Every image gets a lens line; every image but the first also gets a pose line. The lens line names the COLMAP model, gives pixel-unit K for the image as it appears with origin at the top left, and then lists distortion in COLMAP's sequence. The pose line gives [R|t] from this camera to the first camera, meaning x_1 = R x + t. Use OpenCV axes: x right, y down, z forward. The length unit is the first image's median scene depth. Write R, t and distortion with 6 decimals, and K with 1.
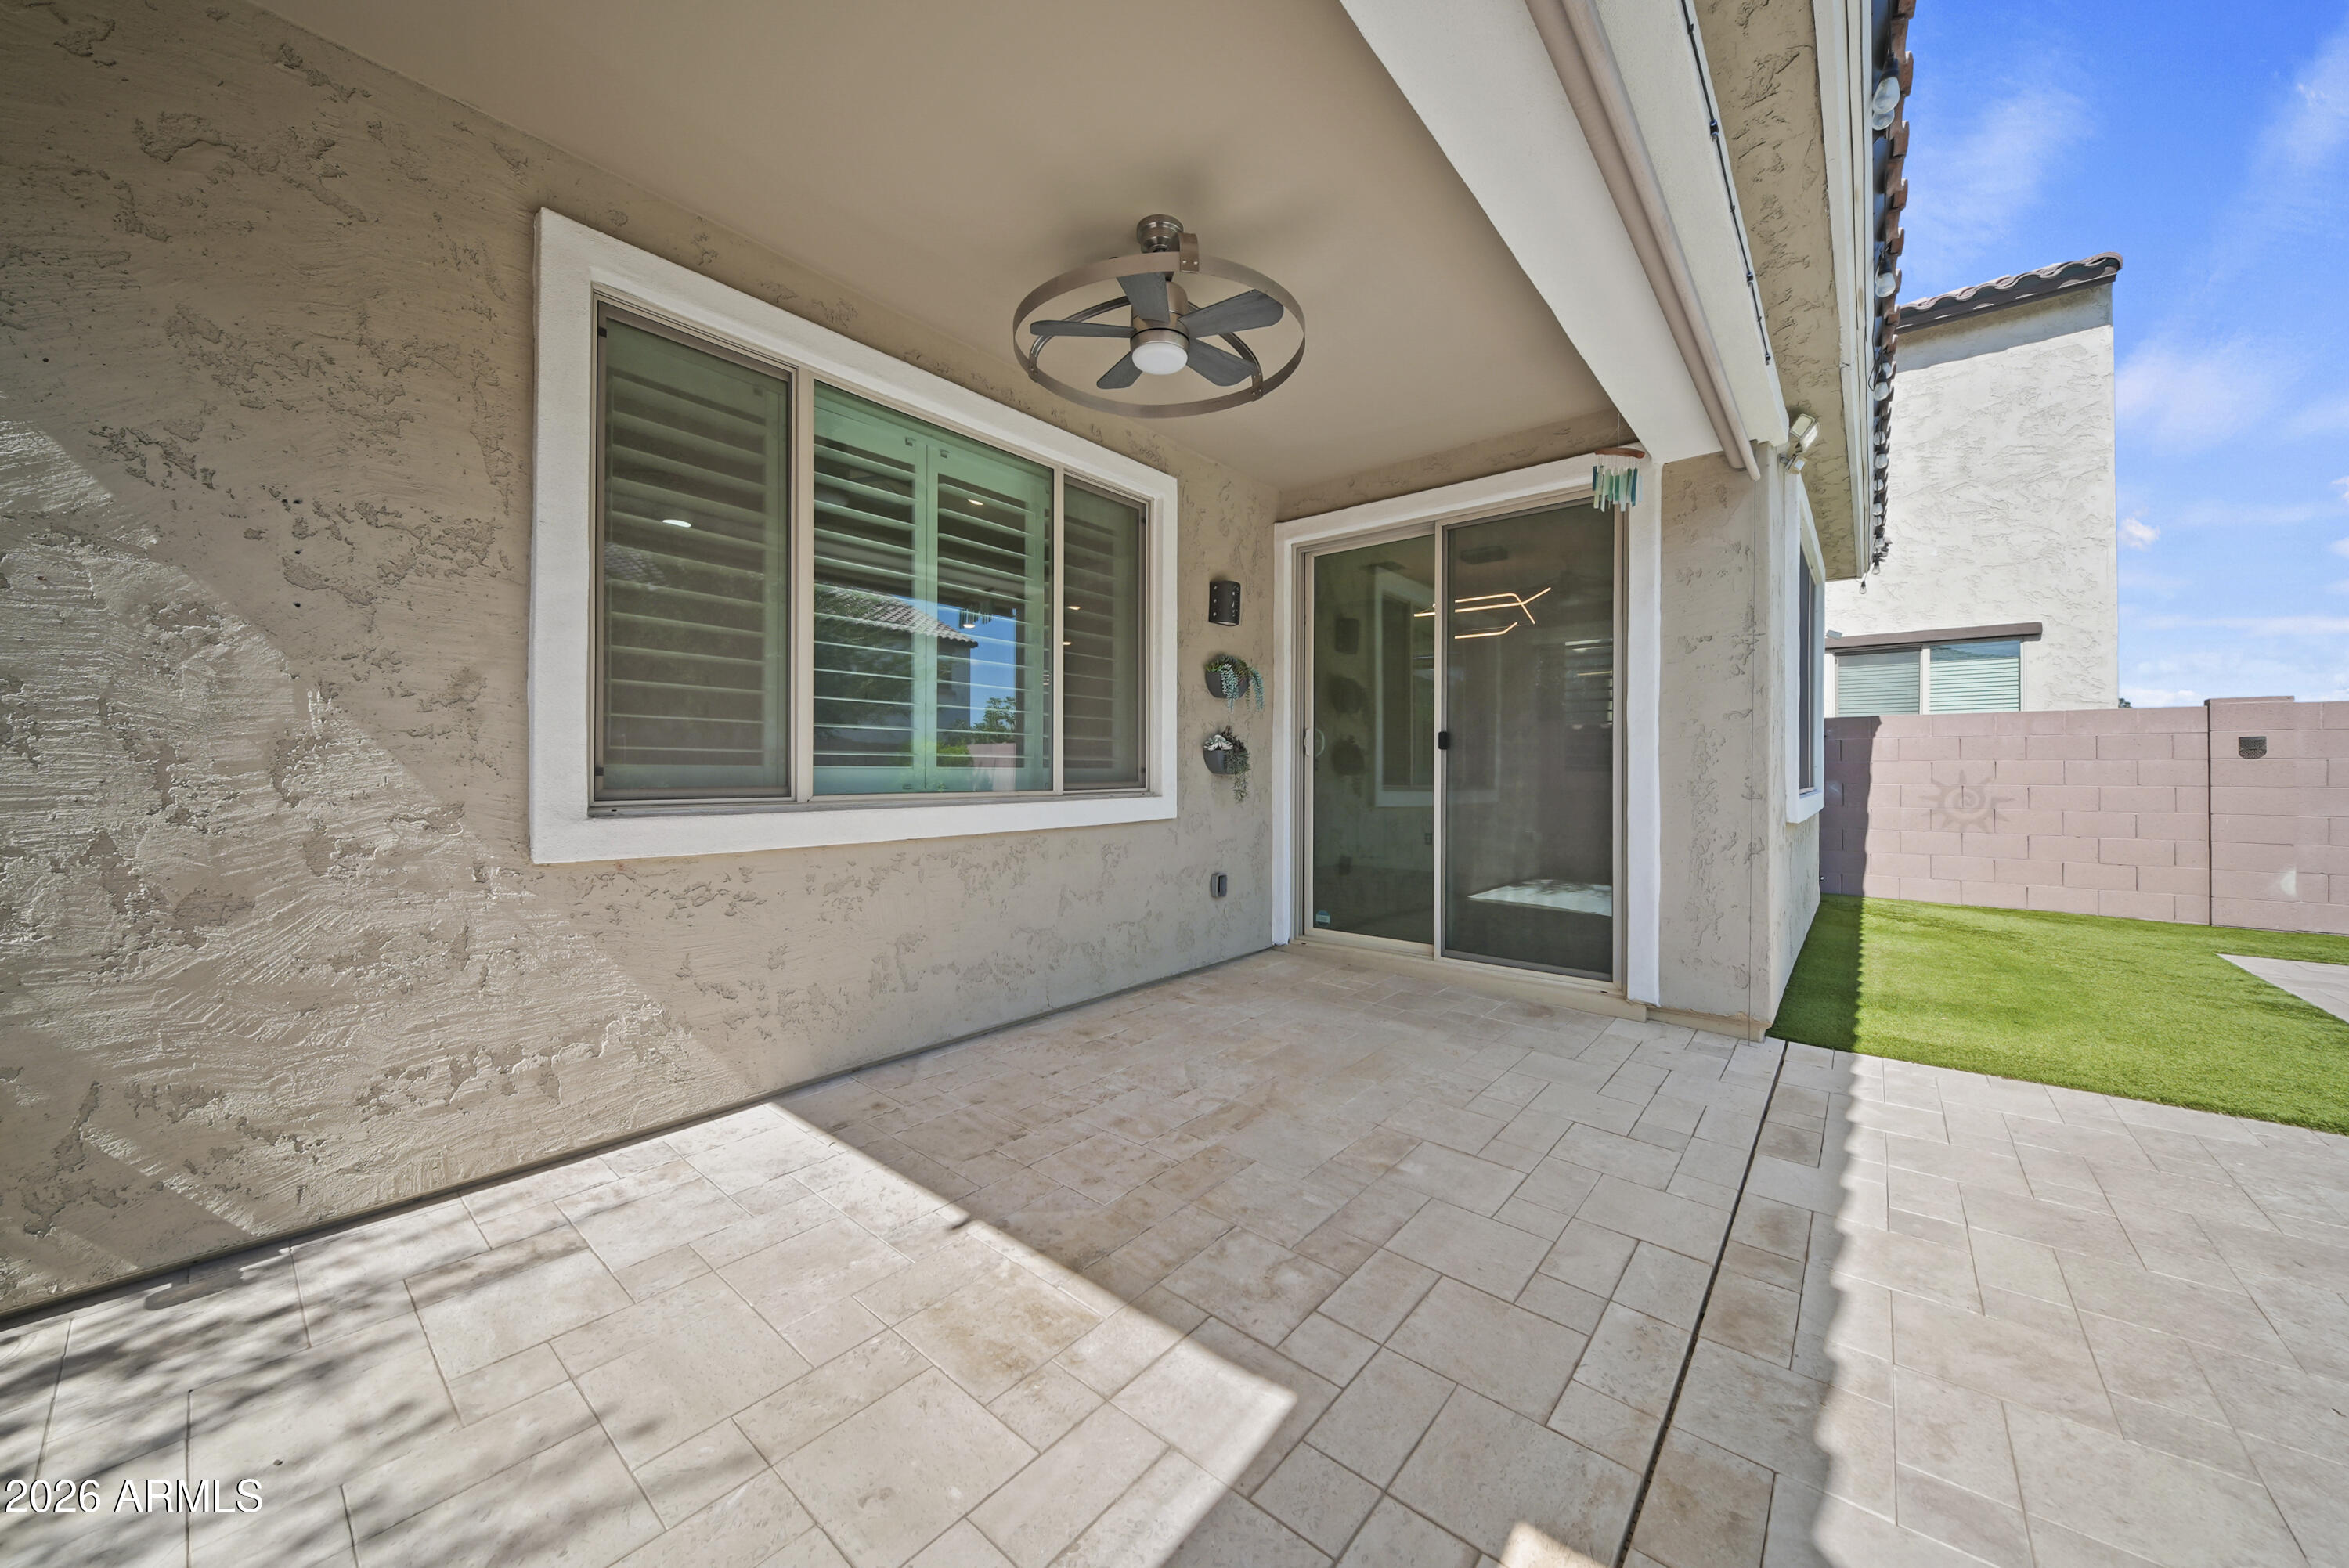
lens RADIAL K [[824.1, 0, 1173.8], [0, 824.1, 772.7], [0, 0, 1]] dist [-0.013403, -0.001041]
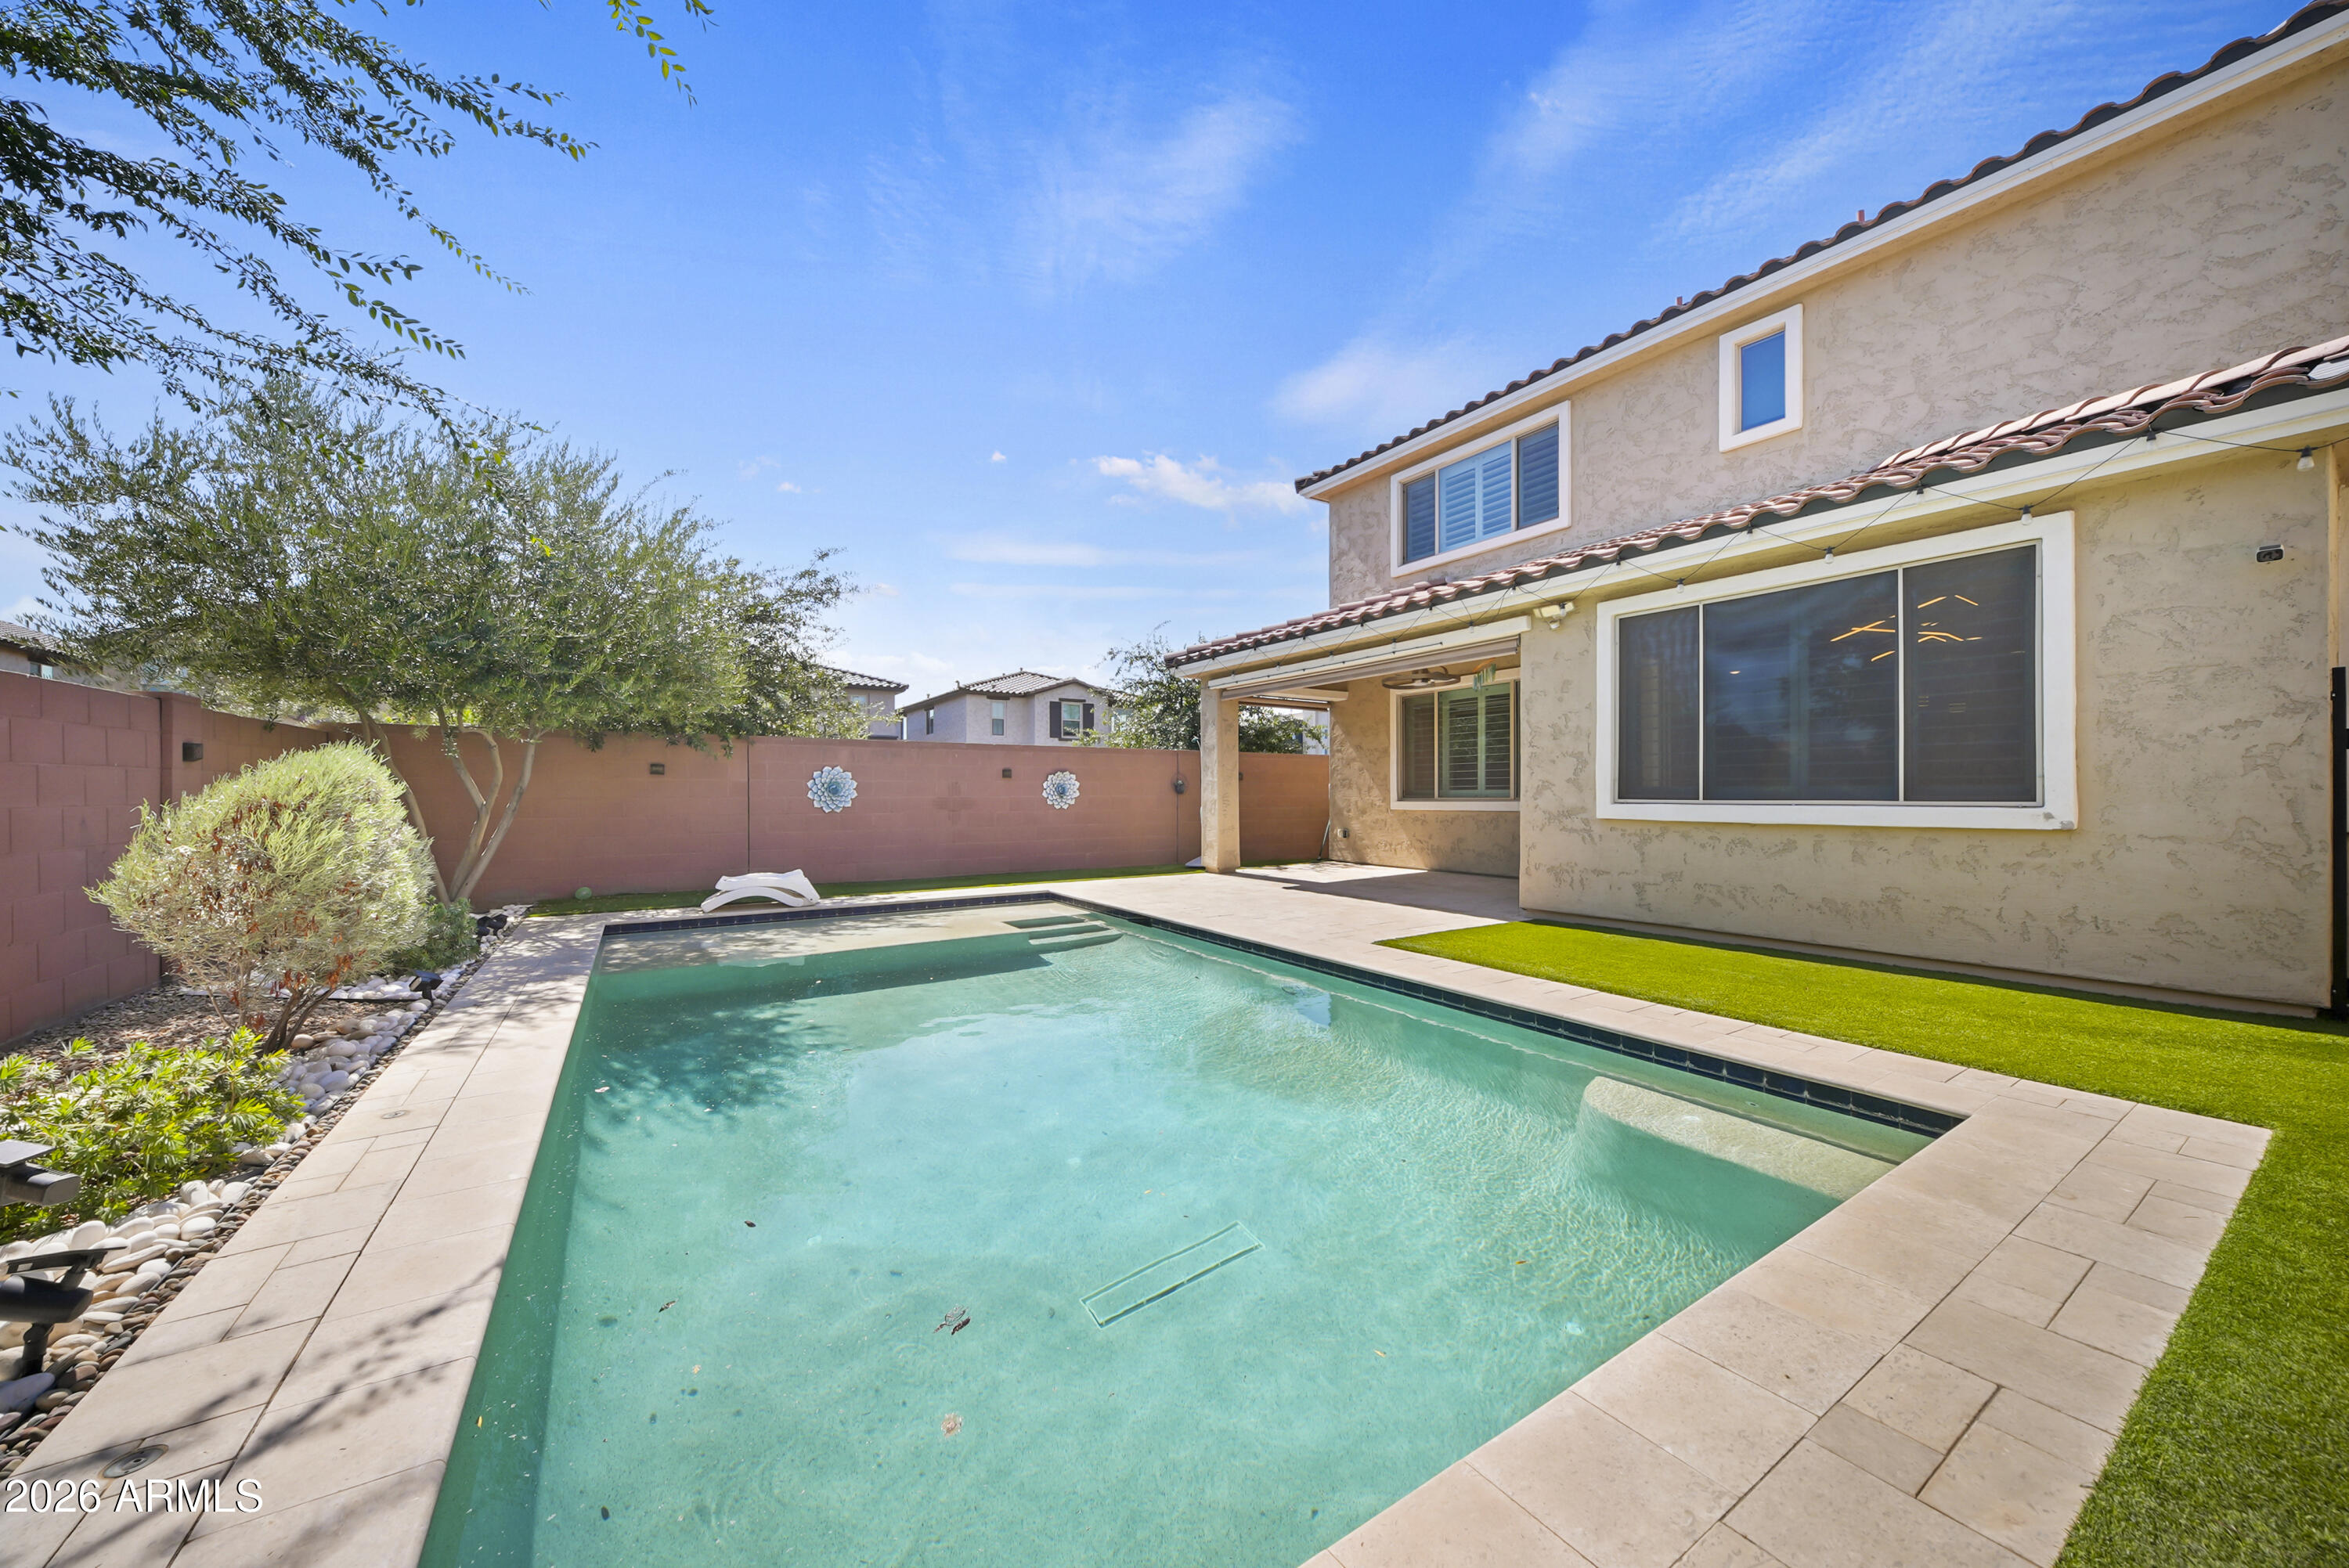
lens RADIAL K [[824.1, 0, 1182.9], [0, 824.1, 790.3], [0, 0, 1]] dist [-0.013403, -0.001041]
pose [[-0.283807, -0.006546, -0.958859, 2.236381], [0.005156, 0.999952, -0.008352, 0.011966], [0.958867, -0.007314, -0.283760, 0.573460]]
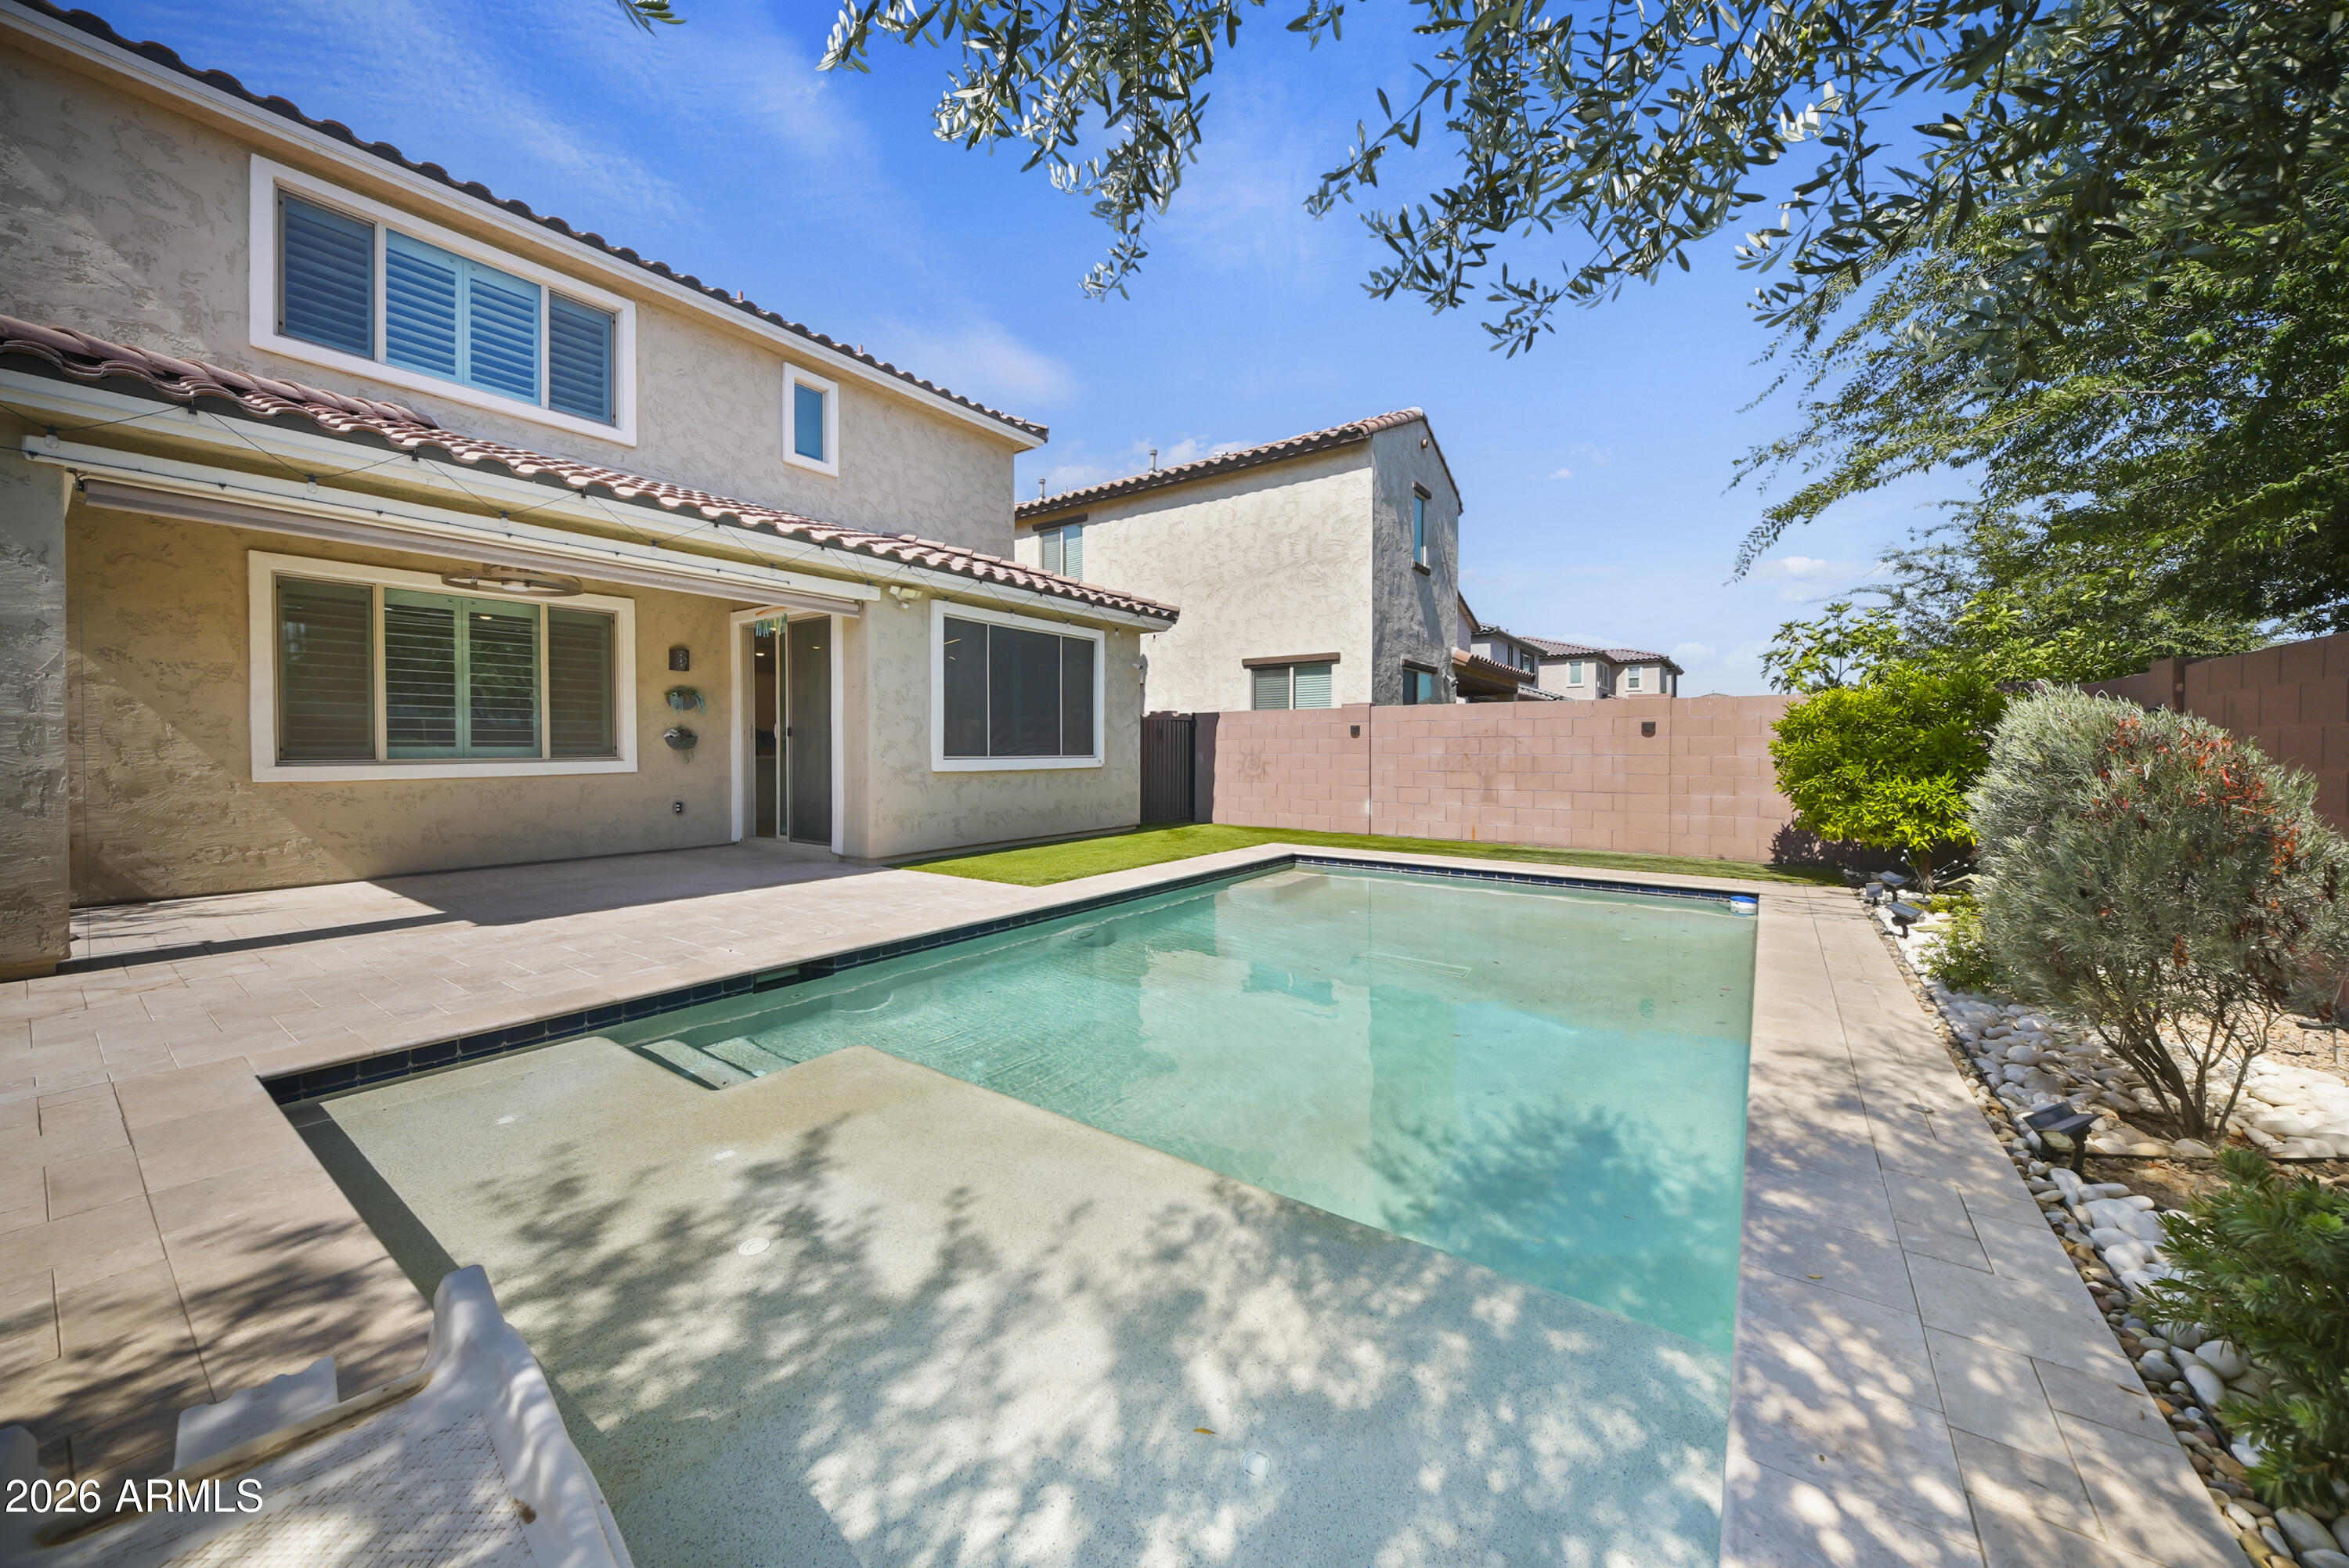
lens RADIAL K [[824.1, 0, 1176.6], [0, 824.1, 765.5], [0, 0, 1]] dist [-0.013403, -0.001041]
pose [[0.995122, -0.006103, 0.098466, 0.999979], [0.004038, 0.999768, 0.021163, 0.003560], [-0.098572, -0.020663, 0.994915, -0.988756]]
